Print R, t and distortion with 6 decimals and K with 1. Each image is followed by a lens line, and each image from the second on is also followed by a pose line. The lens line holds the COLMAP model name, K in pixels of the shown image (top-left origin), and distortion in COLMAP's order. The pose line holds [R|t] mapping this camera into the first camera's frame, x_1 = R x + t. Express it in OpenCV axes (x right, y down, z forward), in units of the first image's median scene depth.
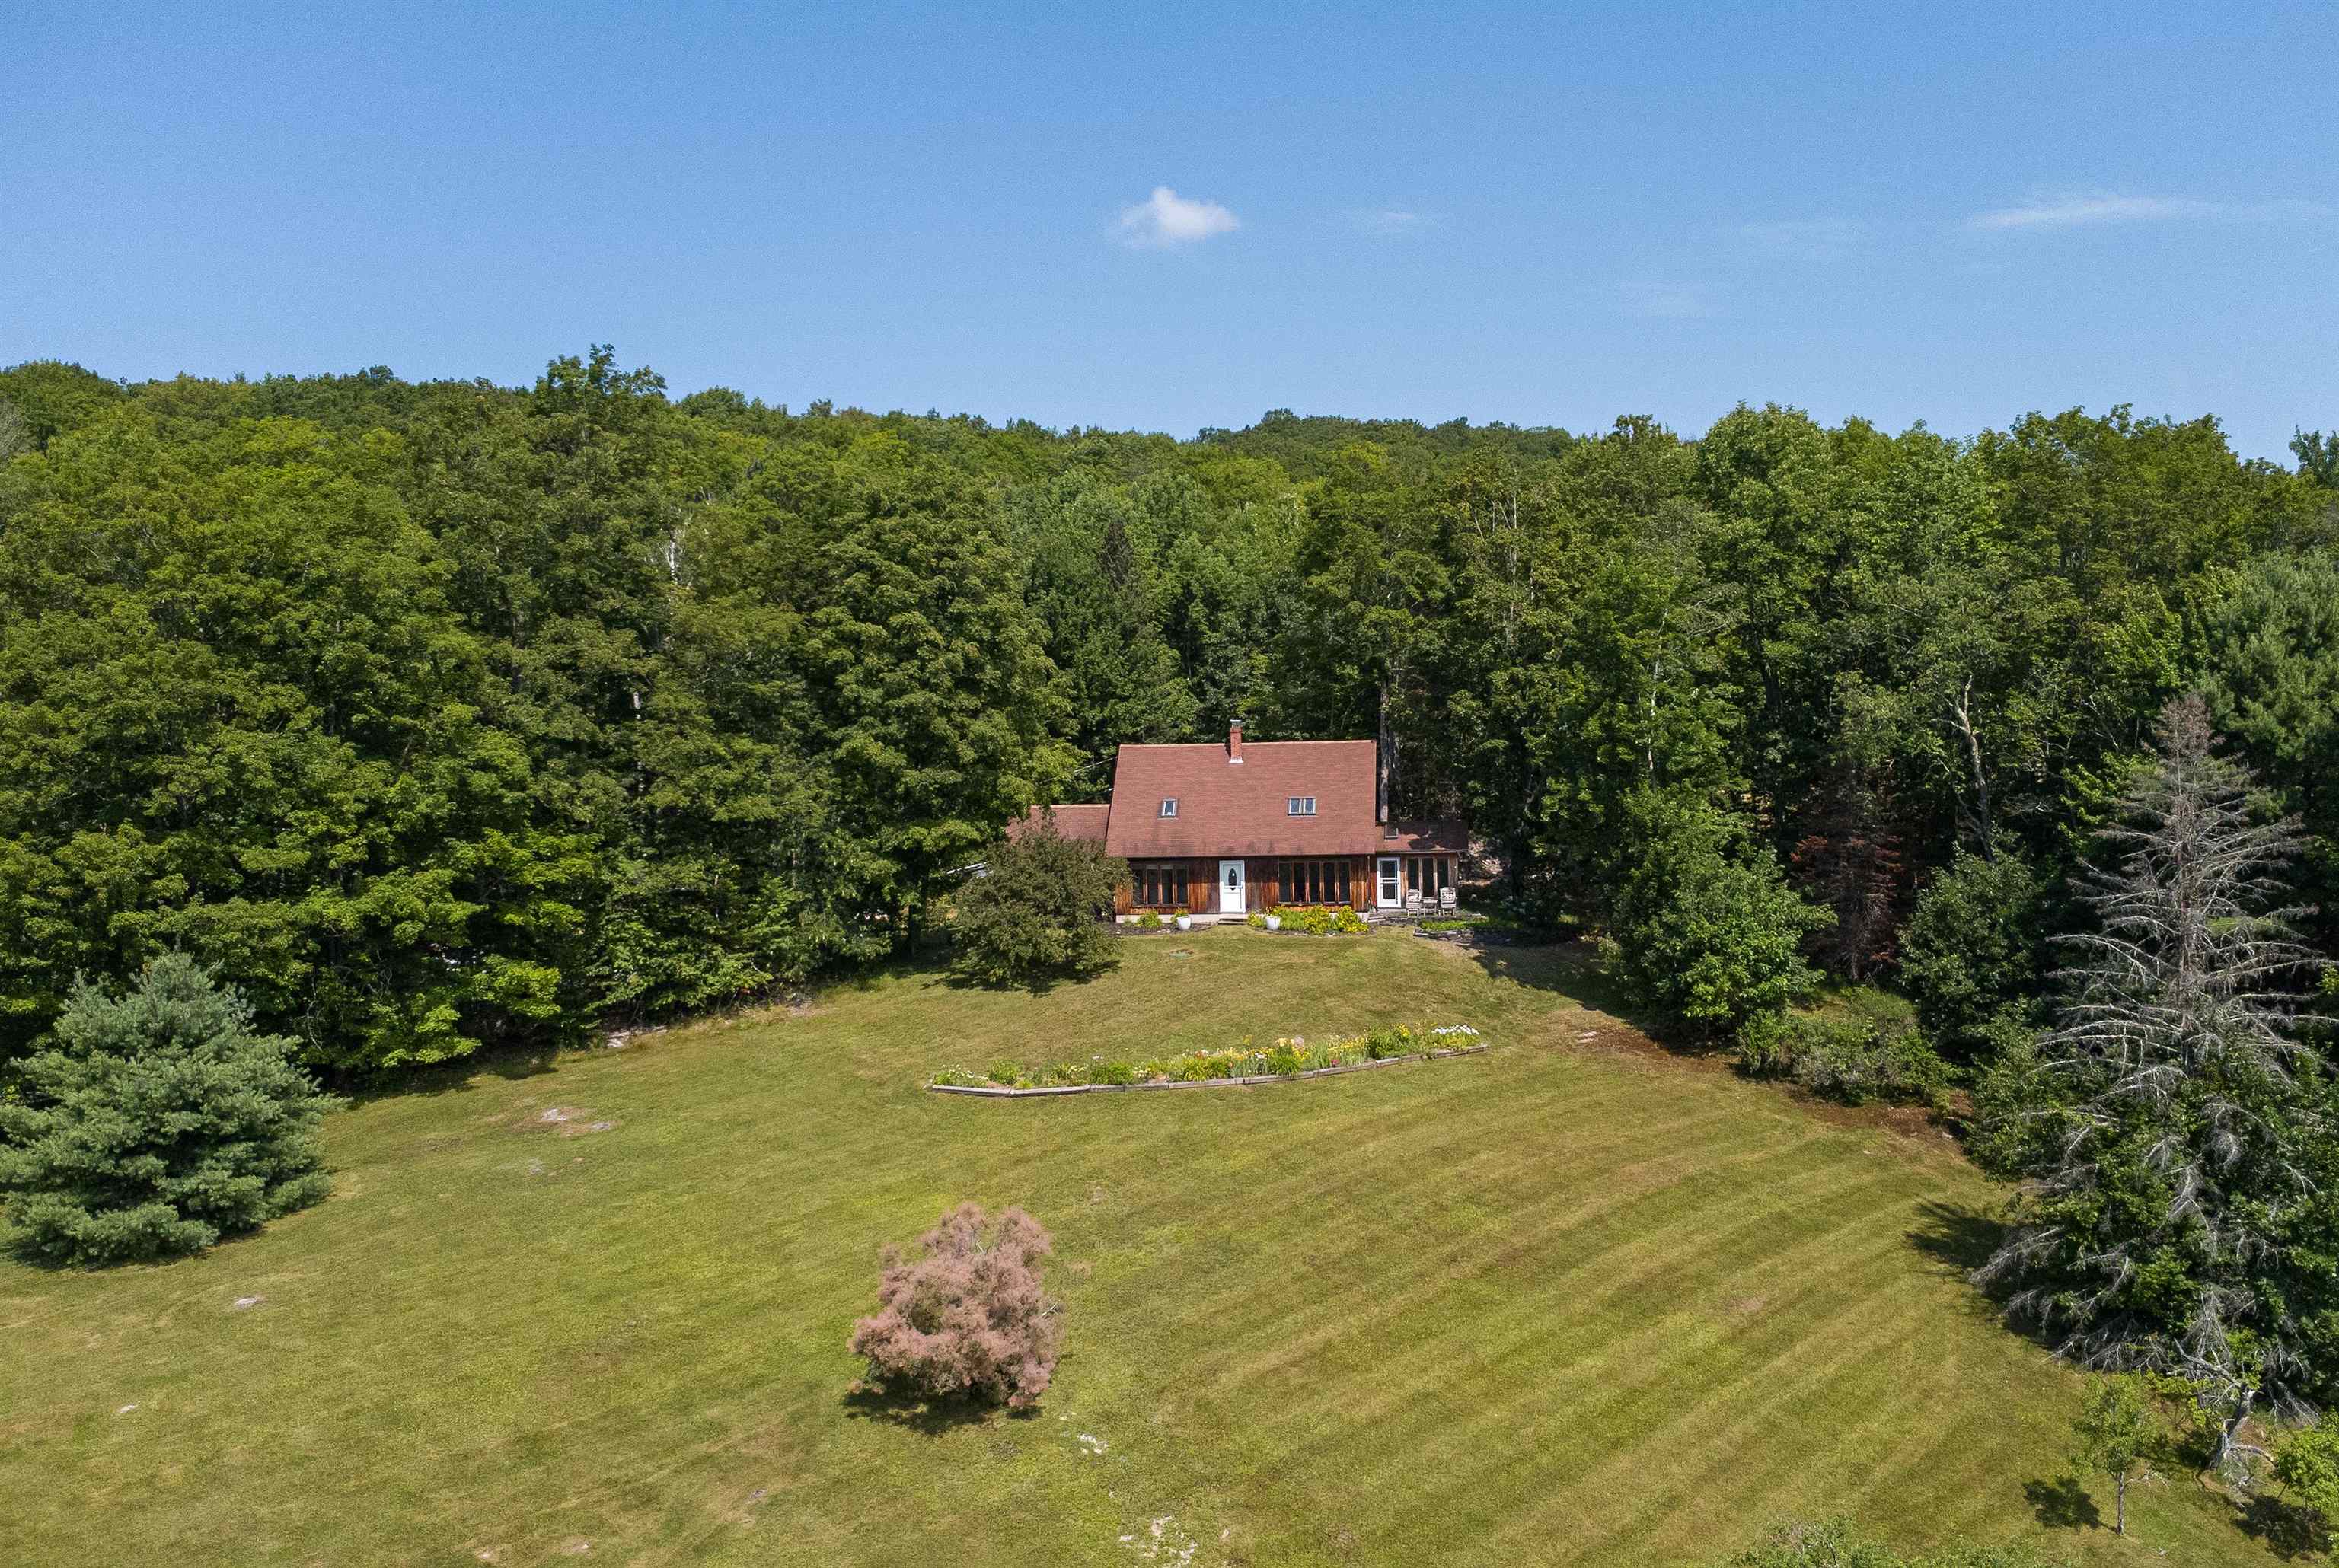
lens RADIAL K [[1898.0, 0, 1228.7], [0, 1898.0, 808.6], [0, 0, 1]] dist [0.018059, 0.008756]
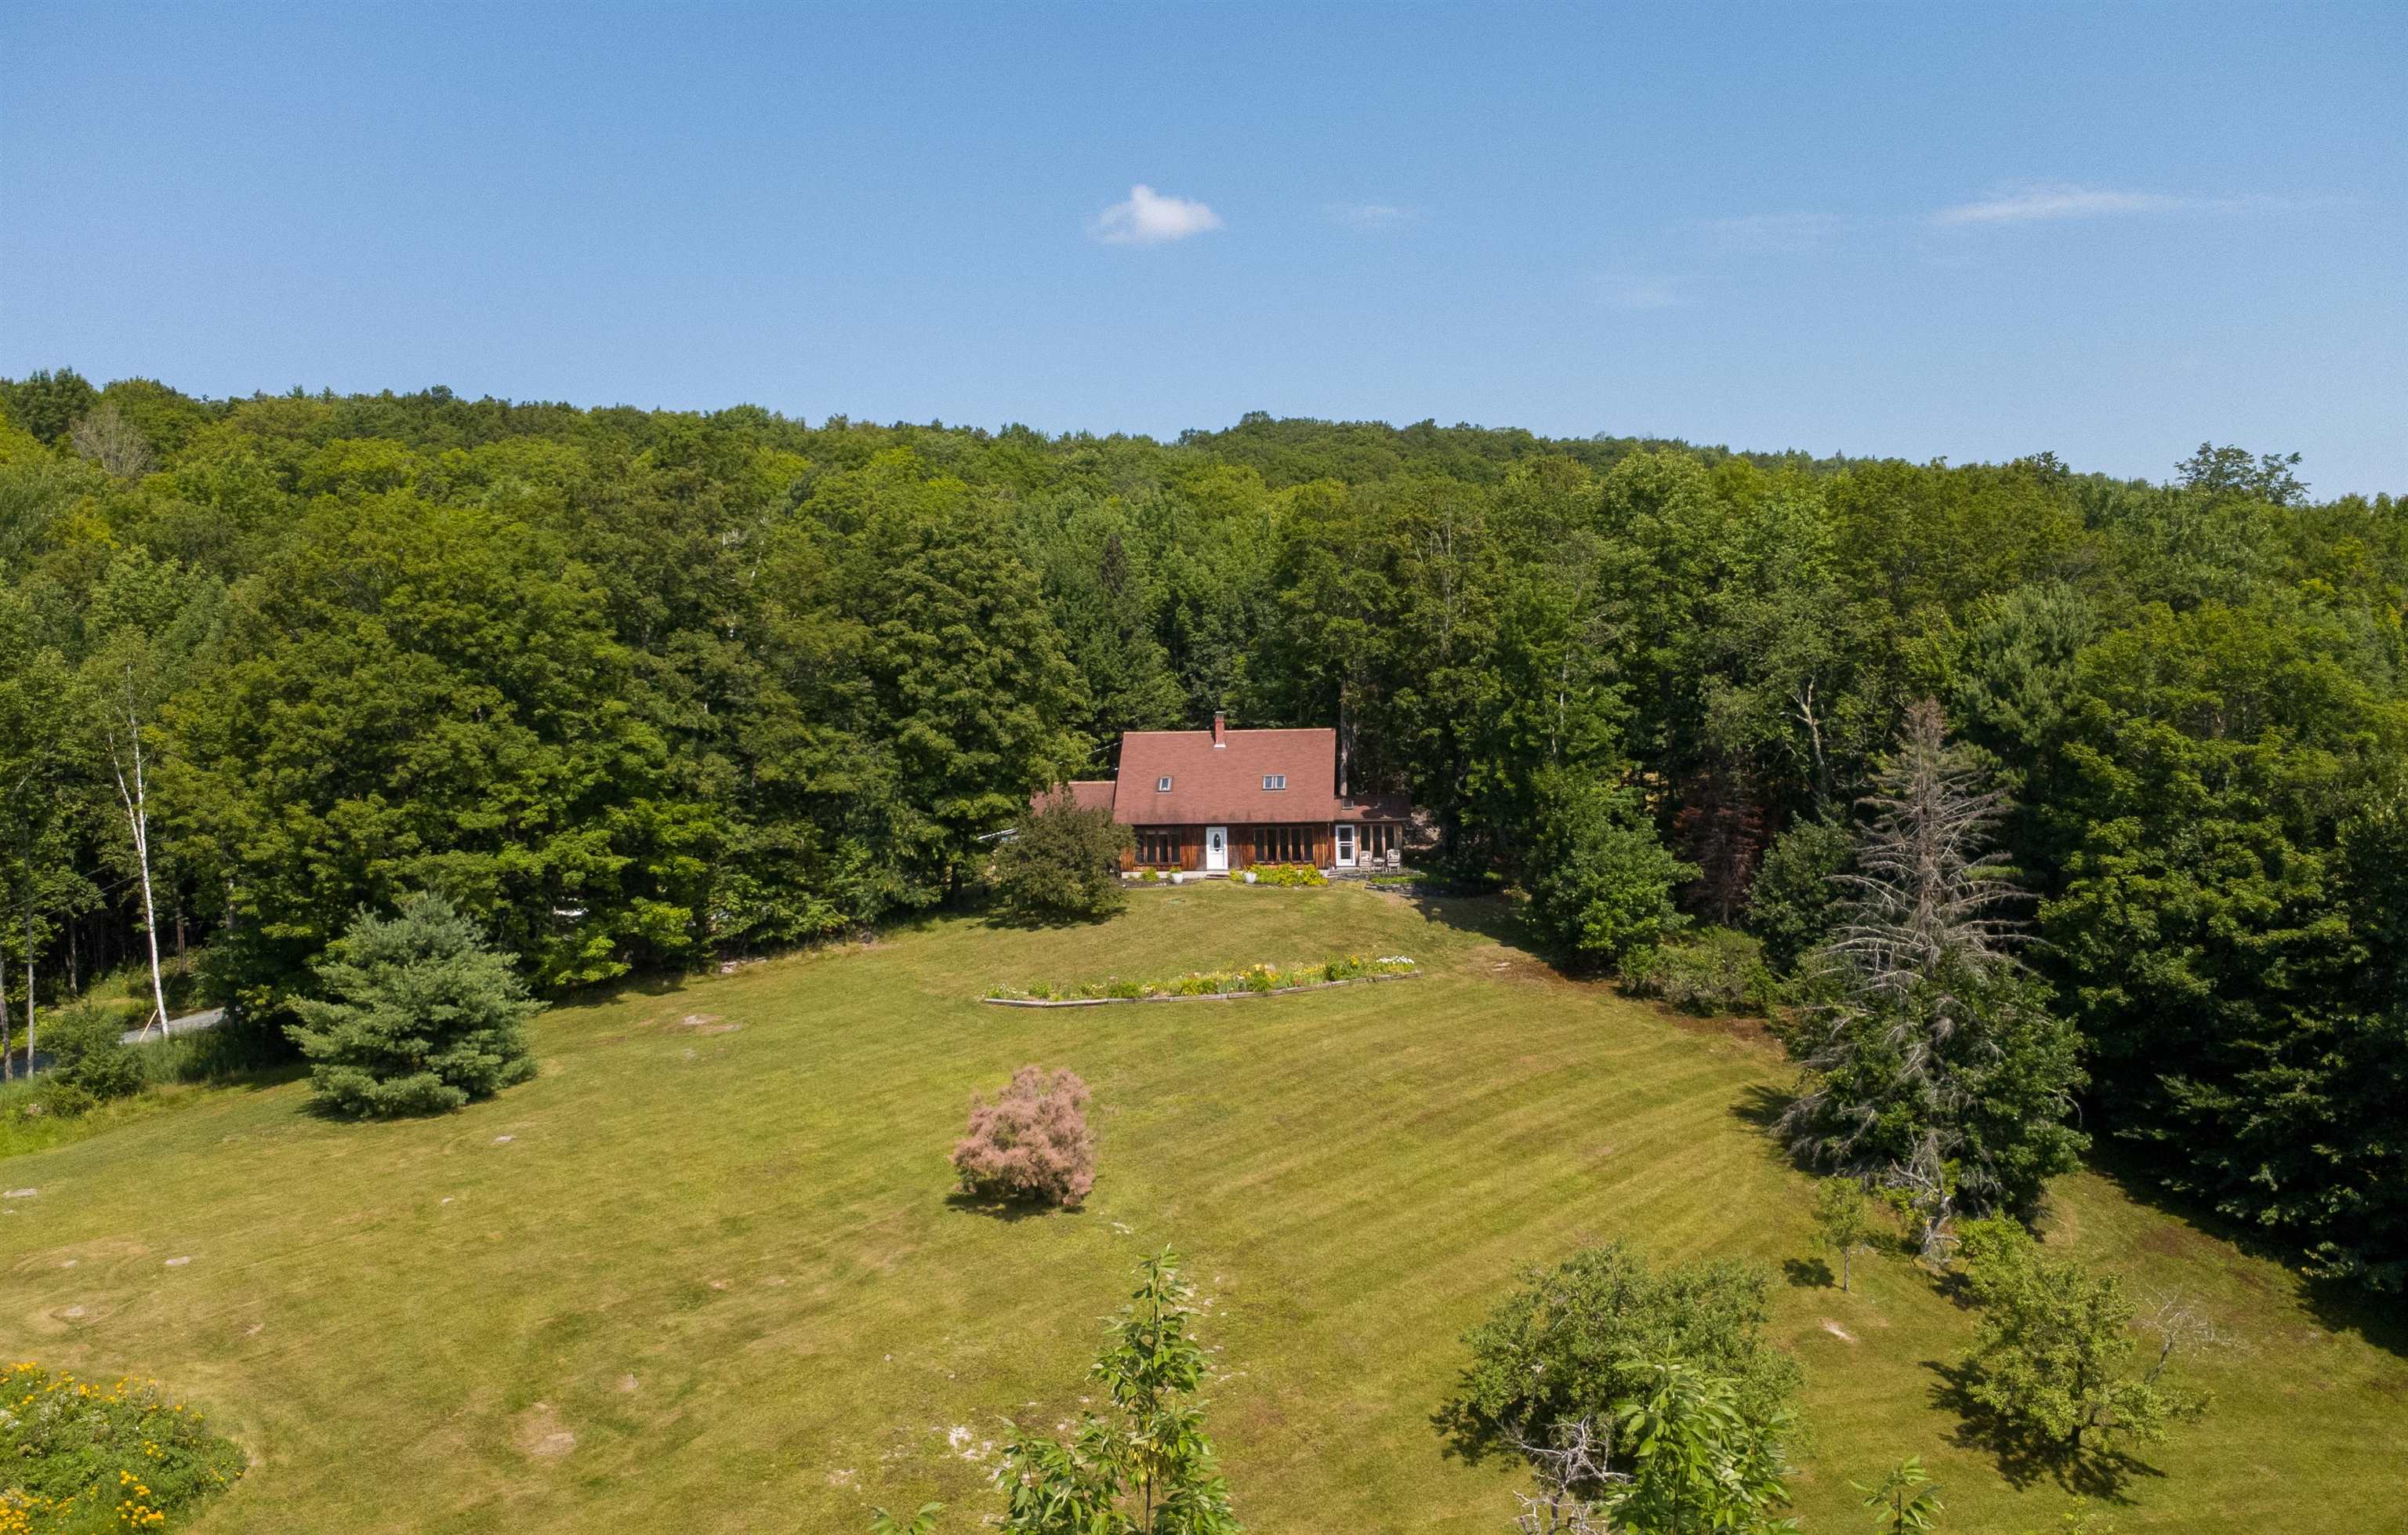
lens RADIAL K [[1903.9, 0, 1210.0], [0, 1903.9, 755.4], [0, 0, 1]] dist [0.033591, -0.022246]
pose [[0.999997, 0.001051, 0.002301, -0.006049], [-0.001008, 0.999820, -0.018960, 0.004905], [-0.002321, 0.018957, 0.999818, -0.247755]]
